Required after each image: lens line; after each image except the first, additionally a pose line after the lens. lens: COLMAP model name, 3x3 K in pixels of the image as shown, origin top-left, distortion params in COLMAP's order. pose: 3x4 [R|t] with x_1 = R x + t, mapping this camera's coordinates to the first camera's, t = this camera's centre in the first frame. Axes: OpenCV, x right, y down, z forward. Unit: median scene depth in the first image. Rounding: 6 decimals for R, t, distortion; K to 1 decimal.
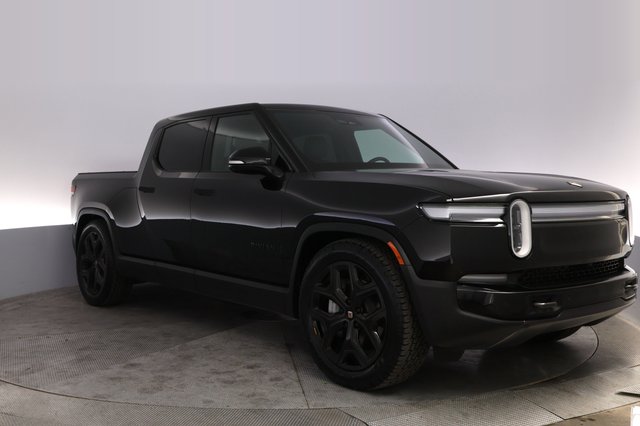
lens RADIAL K [[581.5, 0, 317.9], [0, 581.5, 211.0], [0, 0, 1]] dist [-0.145425, -0.007841]
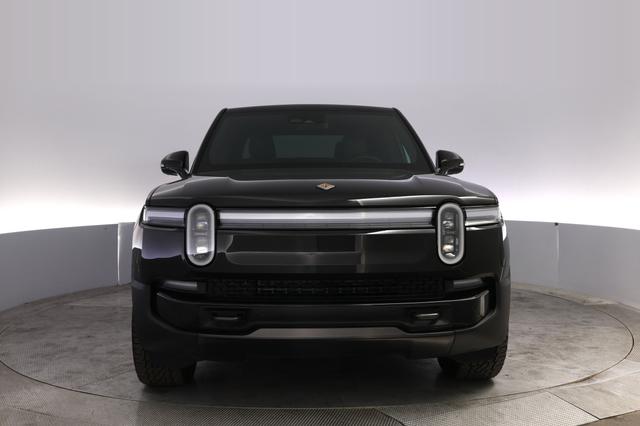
lens RADIAL K [[581.5, 0, 319.3], [0, 581.5, 212.4], [0, 0, 1]] dist [-0.145425, -0.007841]
pose [[0.999485, 0.004616, -0.031764, 0.301903], [-0.004699, 0.999986, -0.002526, -0.002259], [0.031752, 0.002674, 0.999492, 0.023710]]
